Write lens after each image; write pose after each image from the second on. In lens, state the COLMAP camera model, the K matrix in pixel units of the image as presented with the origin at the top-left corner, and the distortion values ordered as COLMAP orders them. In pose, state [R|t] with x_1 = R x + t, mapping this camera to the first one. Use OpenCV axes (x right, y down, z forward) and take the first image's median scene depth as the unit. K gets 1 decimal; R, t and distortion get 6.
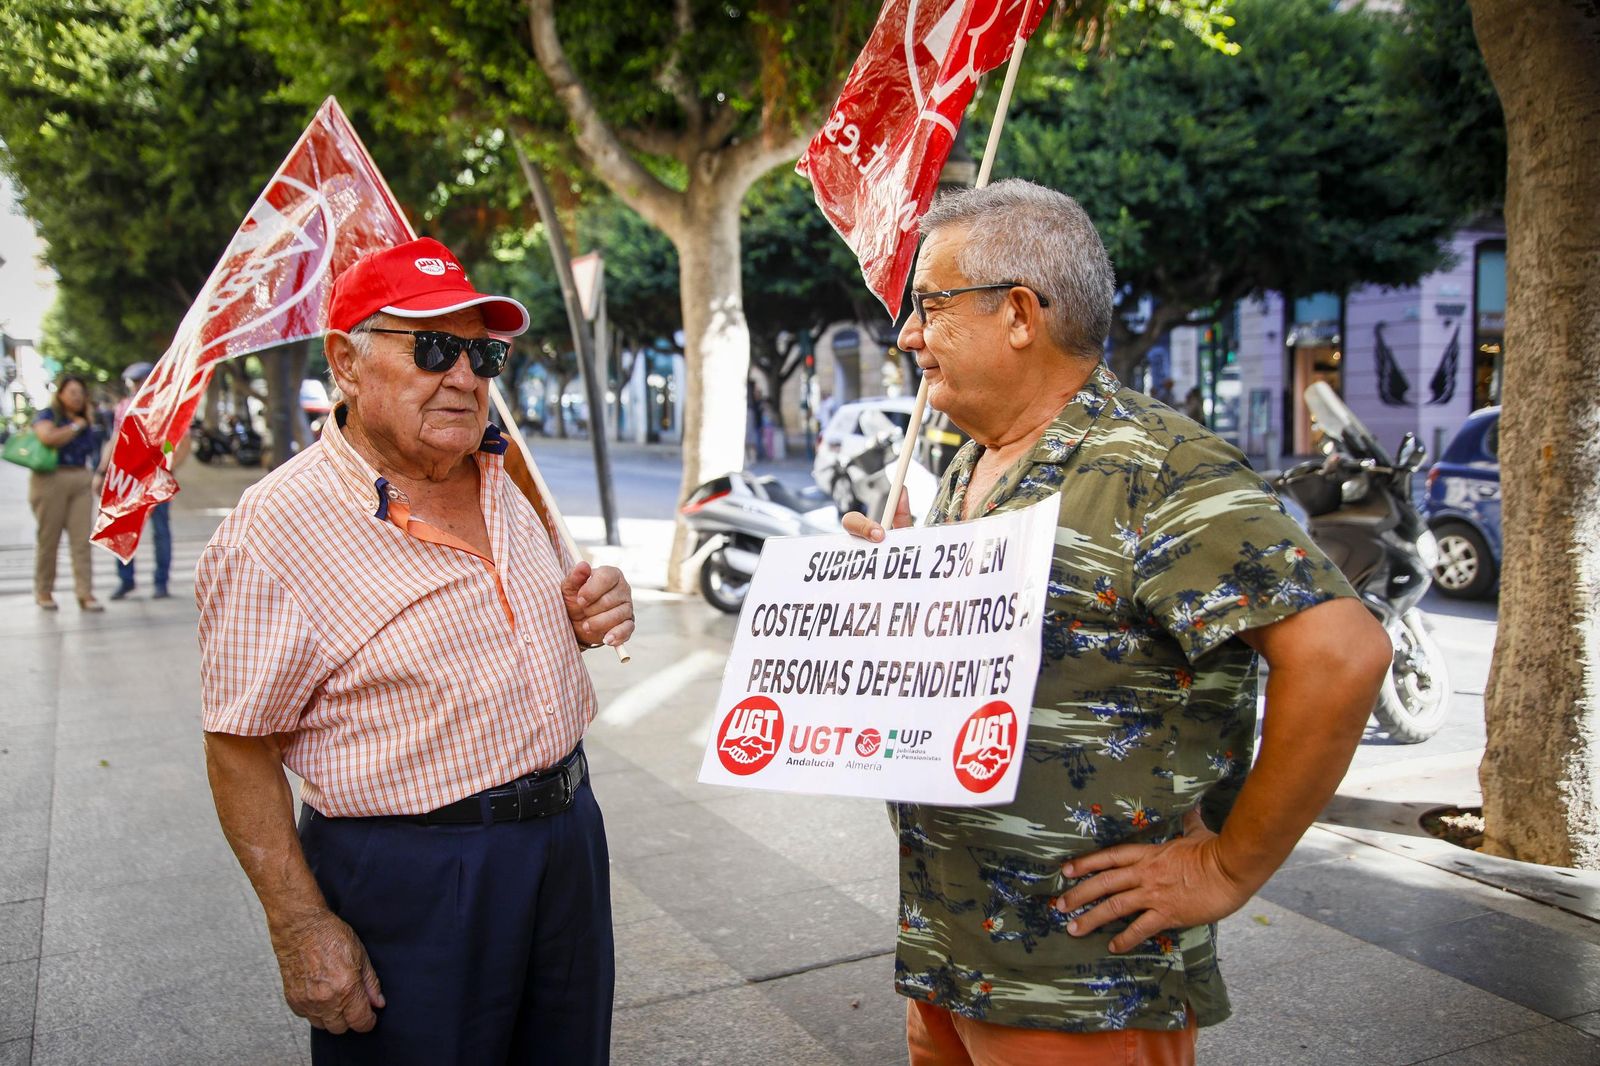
lens RADIAL K [[1260.1, 0, 749.7], [0, 1260.1, 536.5], [0, 0, 1]] dist [-0.133071, 0.194043]
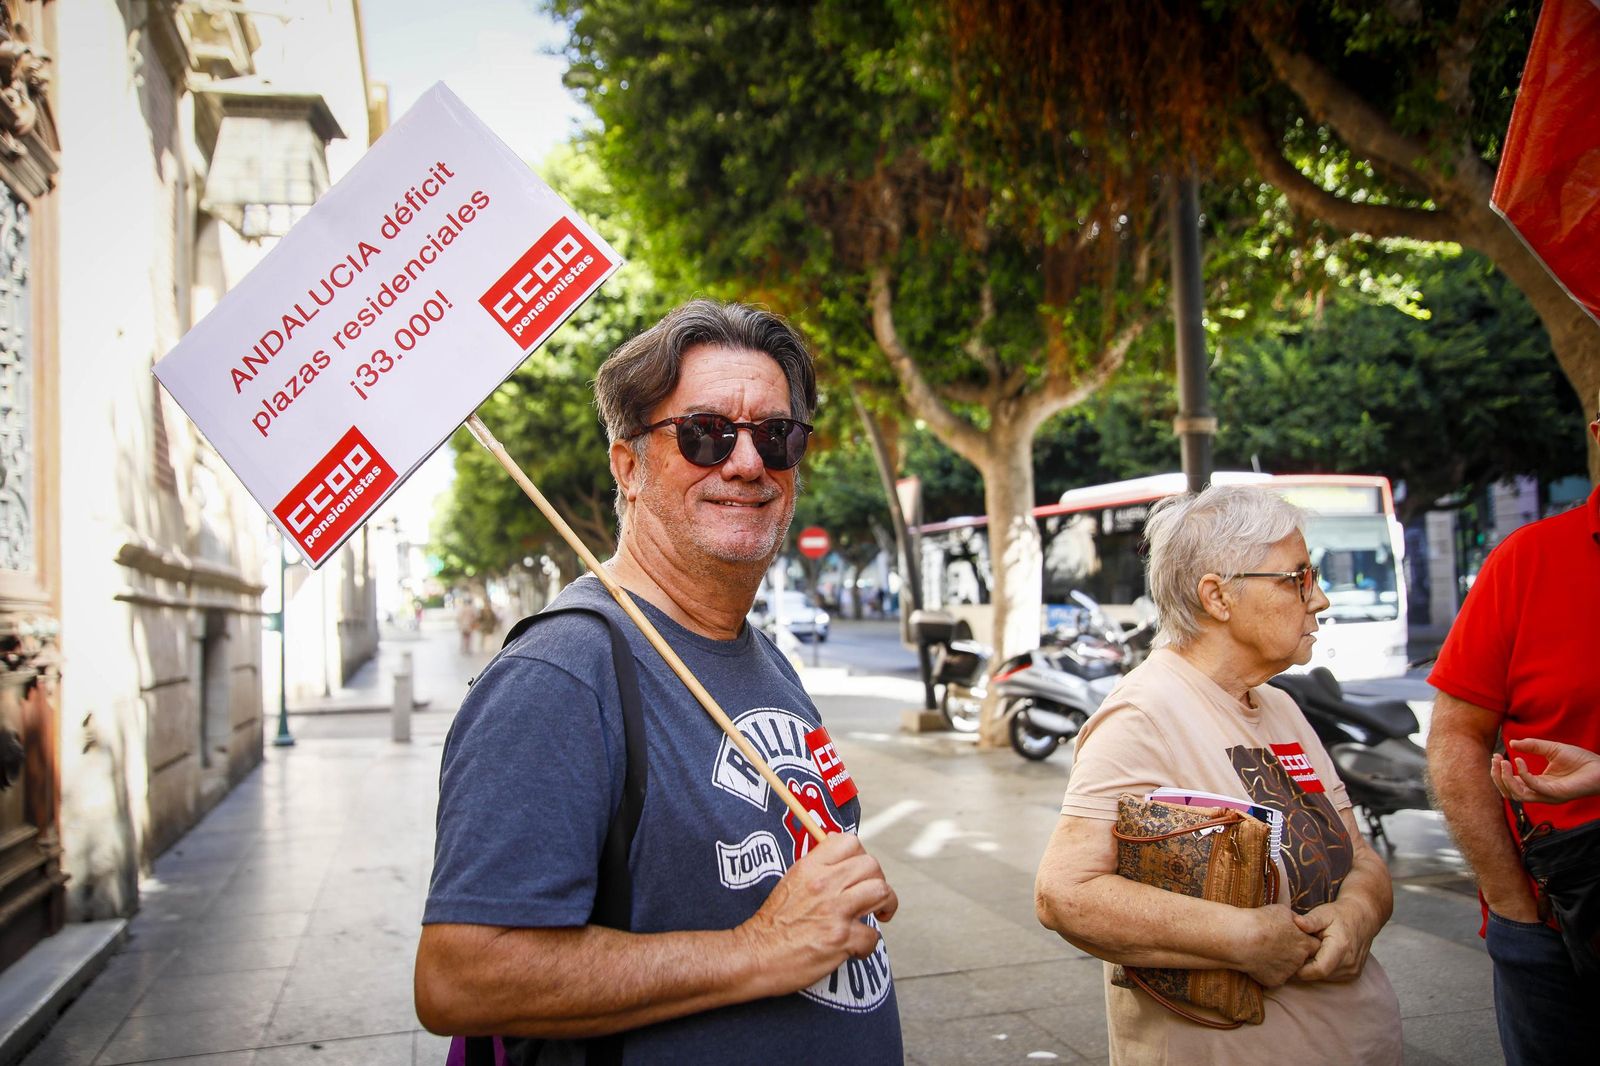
lens RADIAL K [[1260.1, 0, 749.7], [0, 1260.1, 536.5], [0, 0, 1]] dist [-0.133071, 0.194043]
pose [[0.978489, -0.023185, -0.204991, -0.025709], [-0.006040, 0.990019, -0.140807, 0.012992], [0.206210, 0.139016, 0.968583, -0.246509]]
